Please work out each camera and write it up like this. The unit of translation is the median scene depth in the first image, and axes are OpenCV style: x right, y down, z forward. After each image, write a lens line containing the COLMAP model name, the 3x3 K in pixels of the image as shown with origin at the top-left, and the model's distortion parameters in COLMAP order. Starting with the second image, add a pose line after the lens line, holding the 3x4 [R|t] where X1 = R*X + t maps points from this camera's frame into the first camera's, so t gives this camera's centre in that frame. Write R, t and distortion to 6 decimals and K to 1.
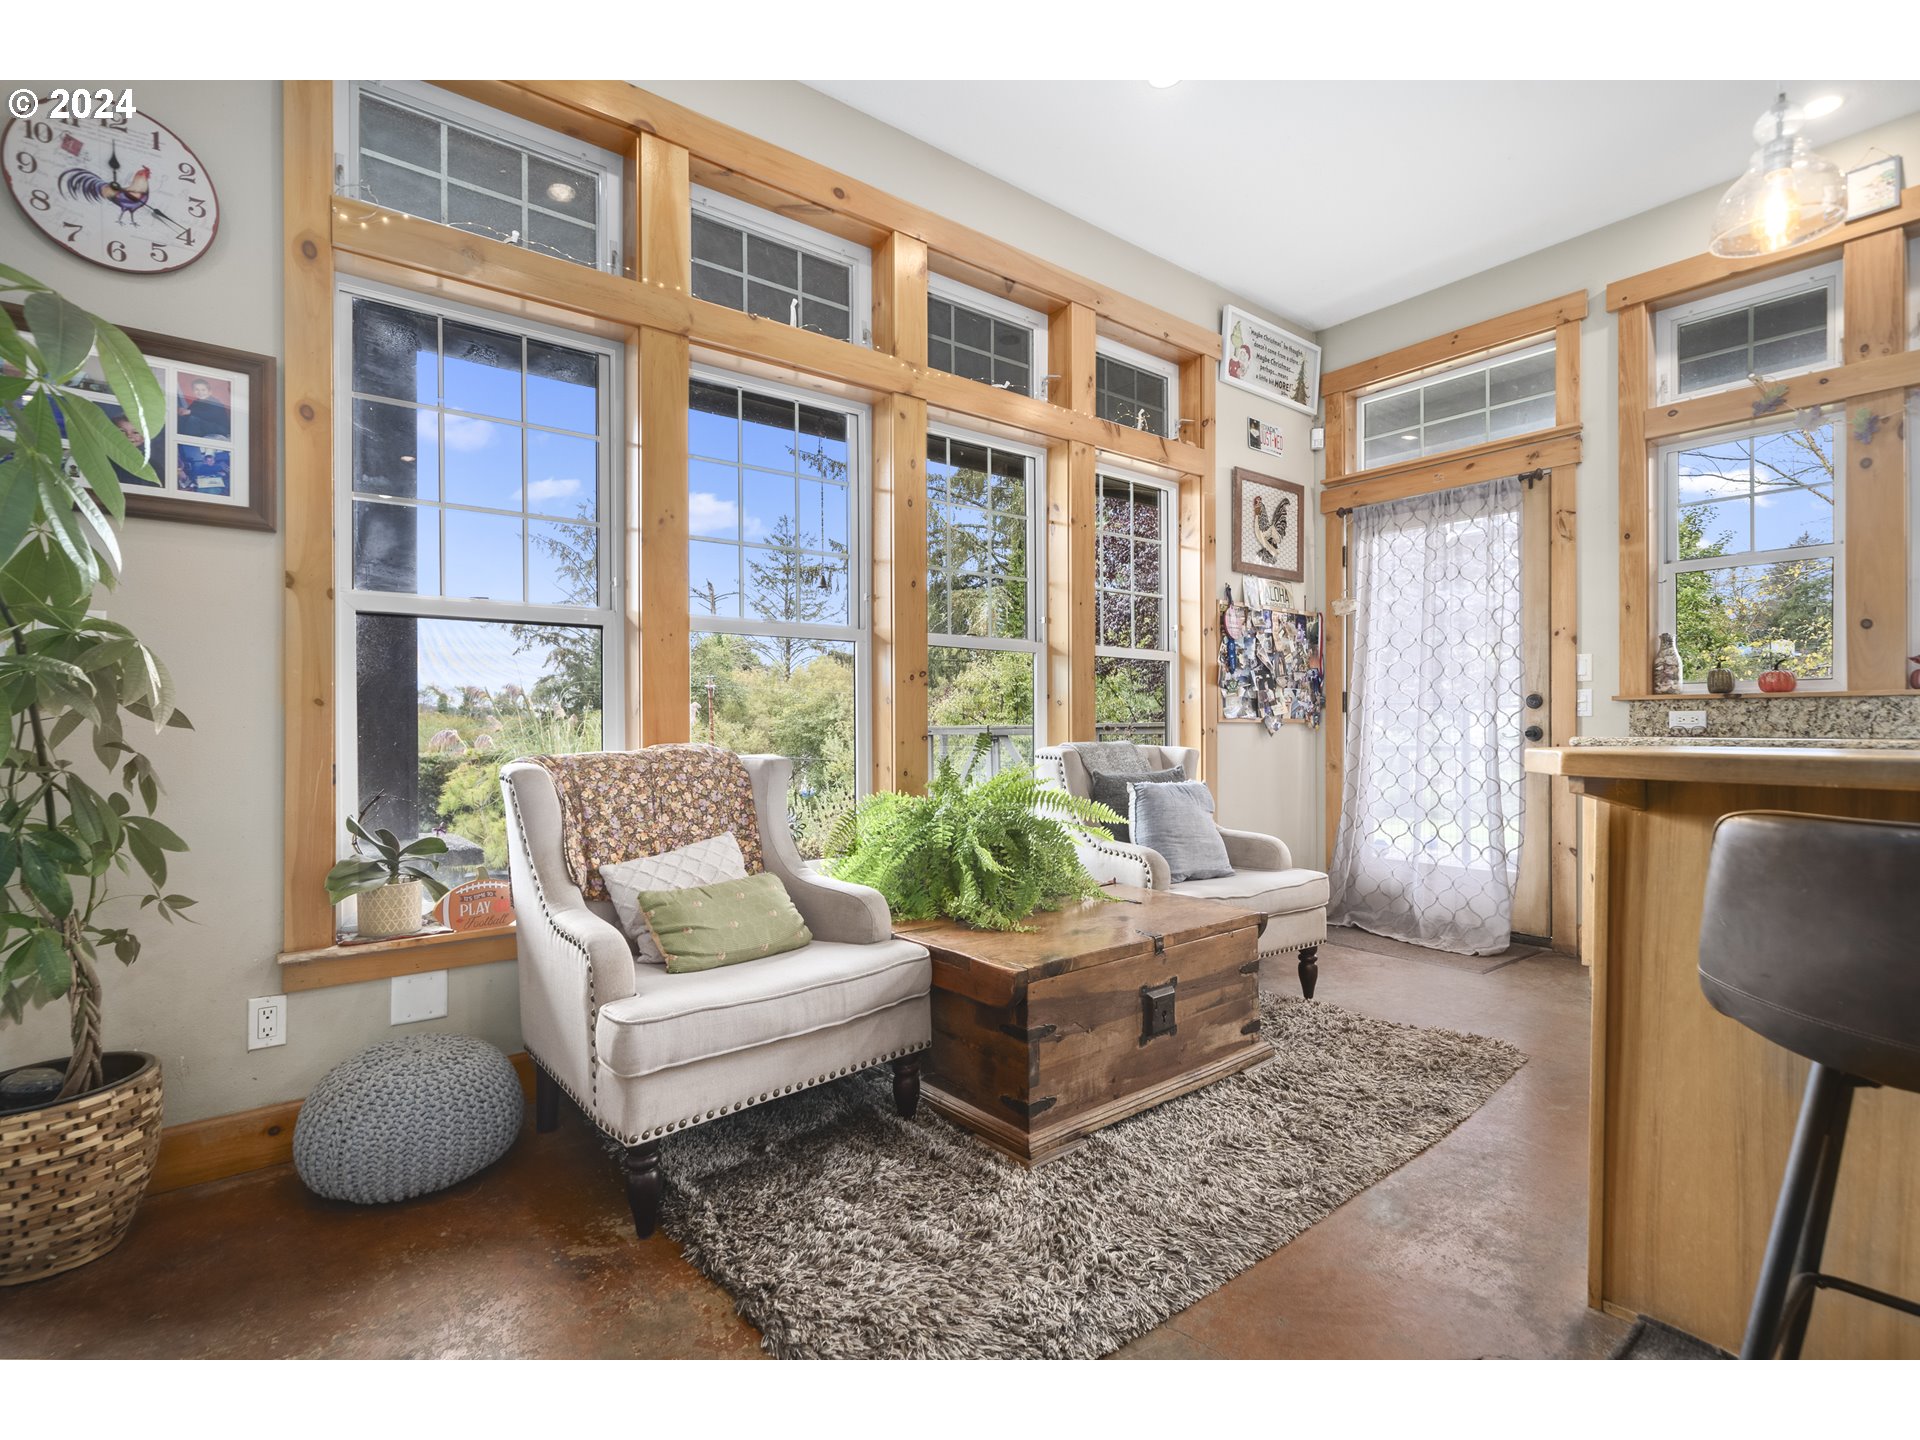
lens RADIAL K [[927.6, 0, 940.4], [0, 927.6, 713.3], [0, 0, 1]] dist [0.001214, 0.001115]
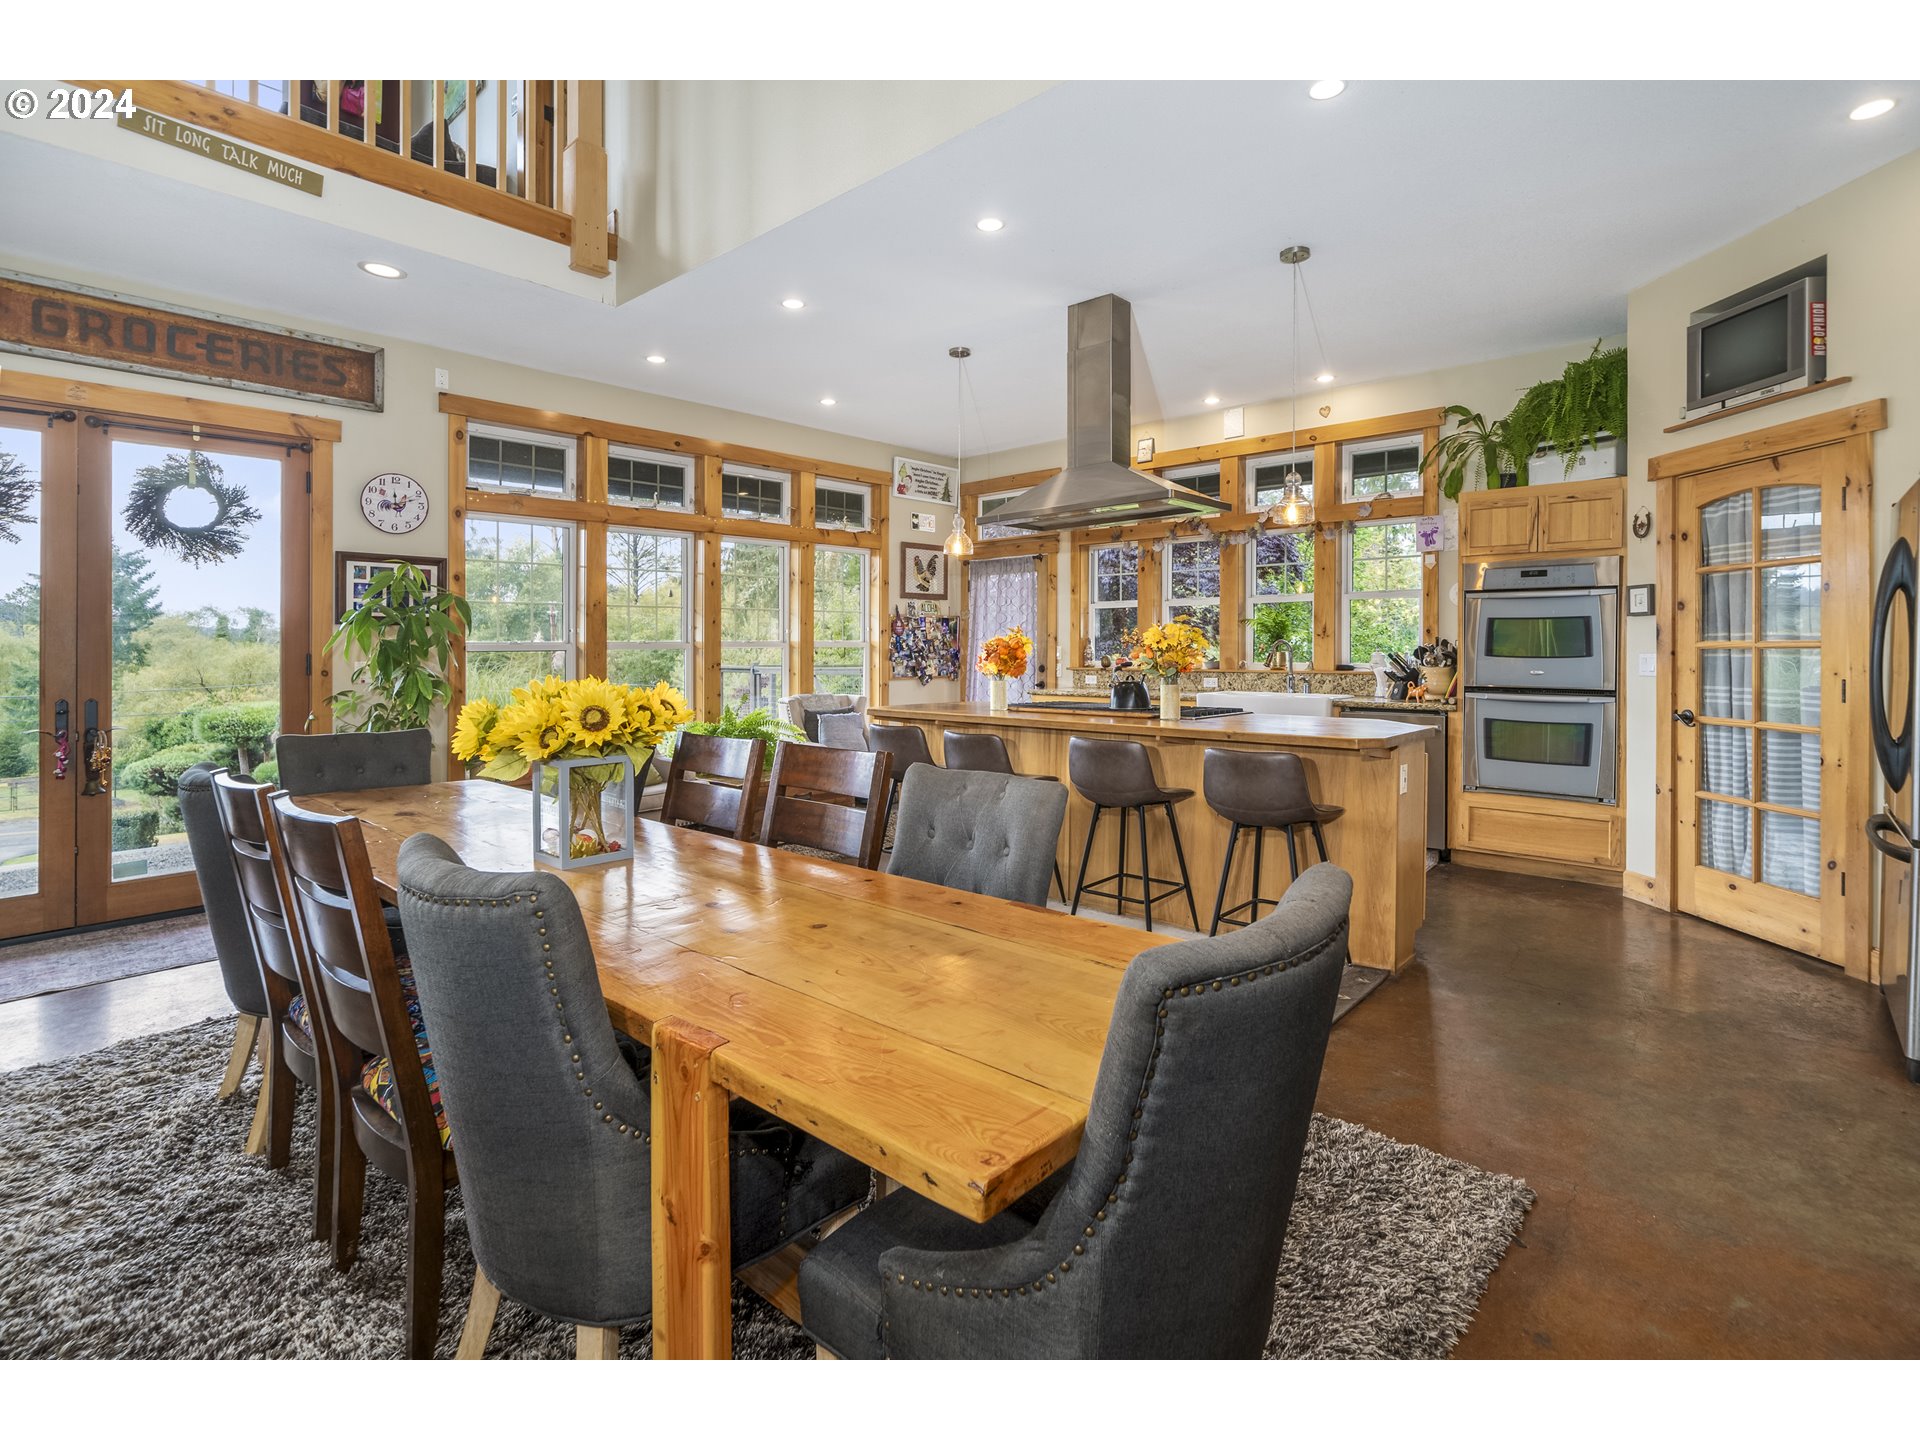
lens RADIAL K [[924.8, 0, 987.9], [0, 924.8, 634.0], [0, 0, 1]] dist [-0.002101, -0.000437]
pose [[0.979815, -0.001391, 0.199900, 0.133068], [0.001796, 0.999997, -0.001843, -0.088453], [-0.199897, 0.002165, 0.979815, -0.980828]]
